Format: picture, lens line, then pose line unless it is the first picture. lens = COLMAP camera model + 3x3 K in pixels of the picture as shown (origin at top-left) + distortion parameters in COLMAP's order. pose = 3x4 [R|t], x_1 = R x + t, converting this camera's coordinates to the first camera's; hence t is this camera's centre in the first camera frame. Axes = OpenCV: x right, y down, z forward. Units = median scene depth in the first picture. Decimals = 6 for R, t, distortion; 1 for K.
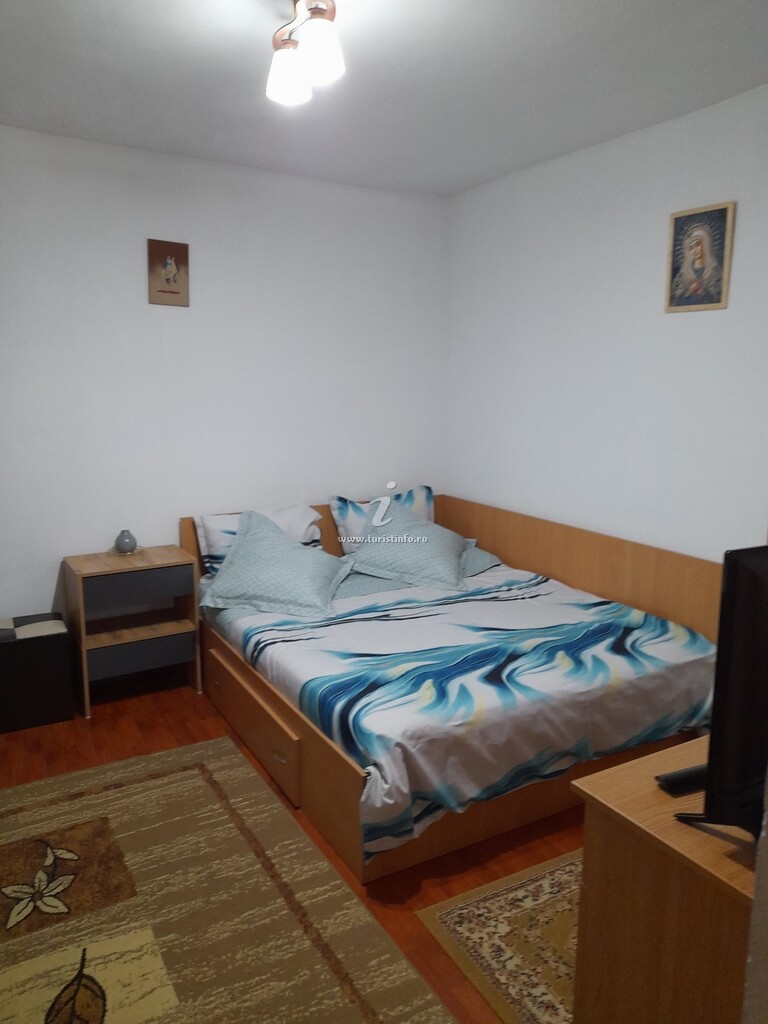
lens RADIAL K [[777.5, 0, 384.0], [0, 777.5, 512.0], [0, 0, 1]] dist [0.007990, -0.063743]
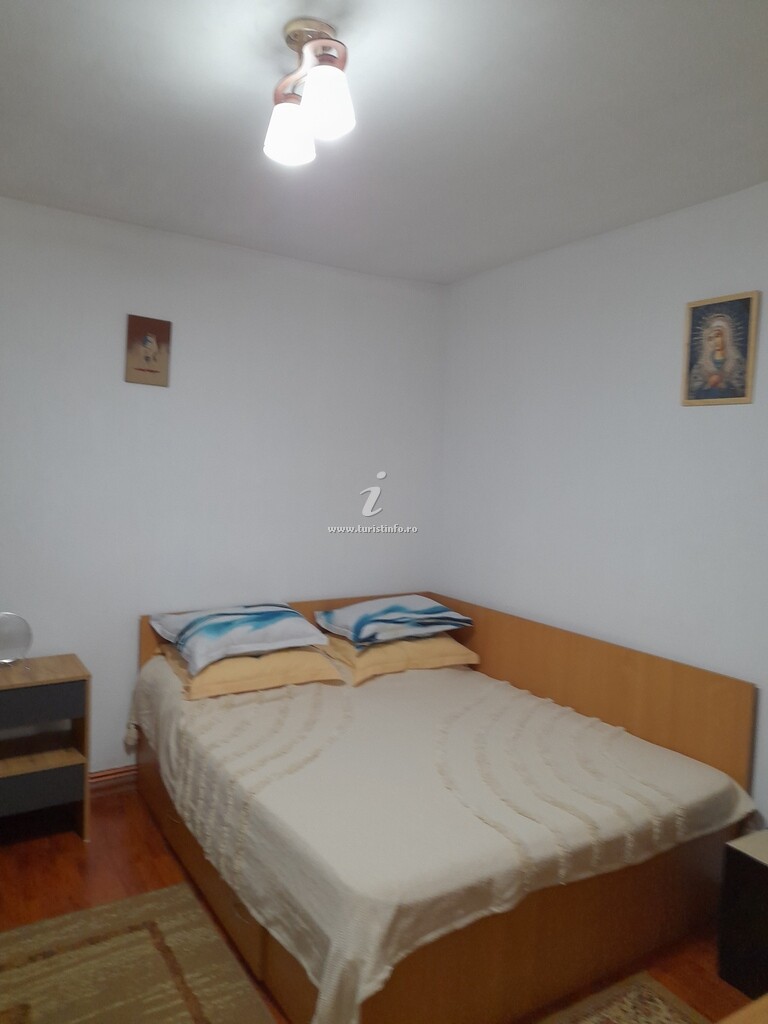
lens RADIAL K [[777.5, 0, 384.0], [0, 777.5, 512.0], [0, 0, 1]] dist [0.007990, -0.063743]
pose [[0.999226, 0.025736, 0.029748, -0.021380], [-0.022154, 0.993116, -0.115022, -0.016916], [-0.032504, 0.114274, 0.992917, 0.110048]]
